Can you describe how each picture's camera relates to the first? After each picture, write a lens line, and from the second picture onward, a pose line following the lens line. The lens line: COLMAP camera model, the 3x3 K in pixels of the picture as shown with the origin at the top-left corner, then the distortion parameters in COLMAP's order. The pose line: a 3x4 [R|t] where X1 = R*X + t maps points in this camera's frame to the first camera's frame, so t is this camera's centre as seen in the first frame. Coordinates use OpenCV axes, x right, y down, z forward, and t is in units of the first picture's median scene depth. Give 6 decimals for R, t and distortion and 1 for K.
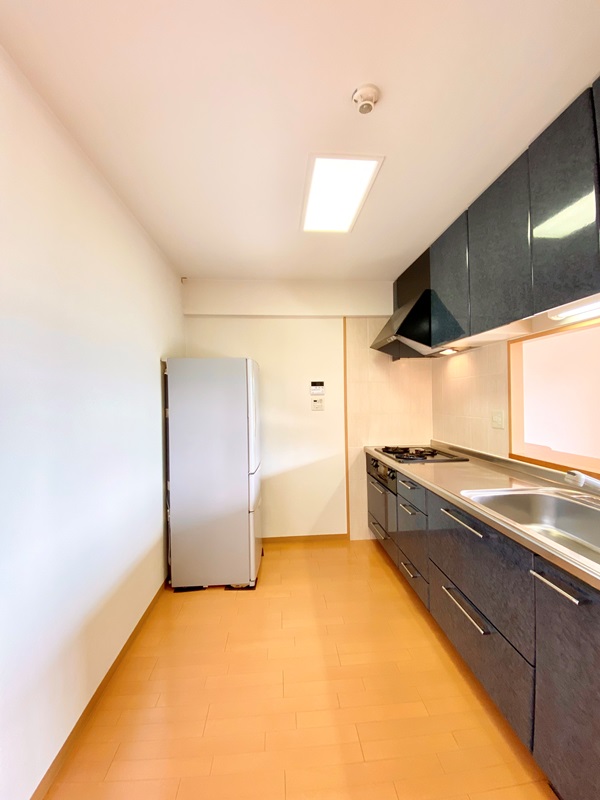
lens RADIAL K [[322.7, 0, 300.0], [0, 322.7, 400.0], [0, 0, 1]] dist [-0.000231, -0.009406]
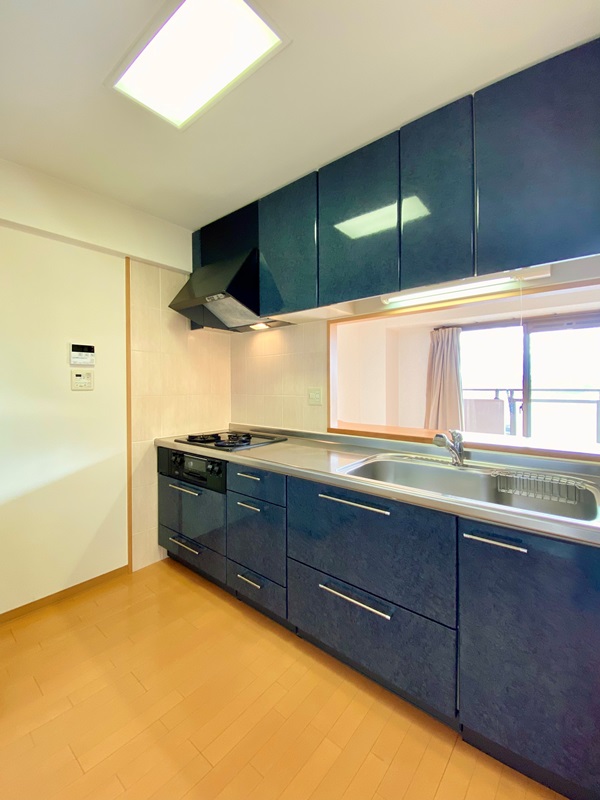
lens RADIAL K [[326.6, 0, 302.7], [0, 326.6, 390.4], [0, 0, 1]] dist [0.001925, -0.000115]
pose [[0.673547, 0.002691, 0.739140, -0.175750], [-0.006068, 0.999980, 0.001888, 0.038764], [-0.739120, -0.005757, 0.673549, 0.321086]]
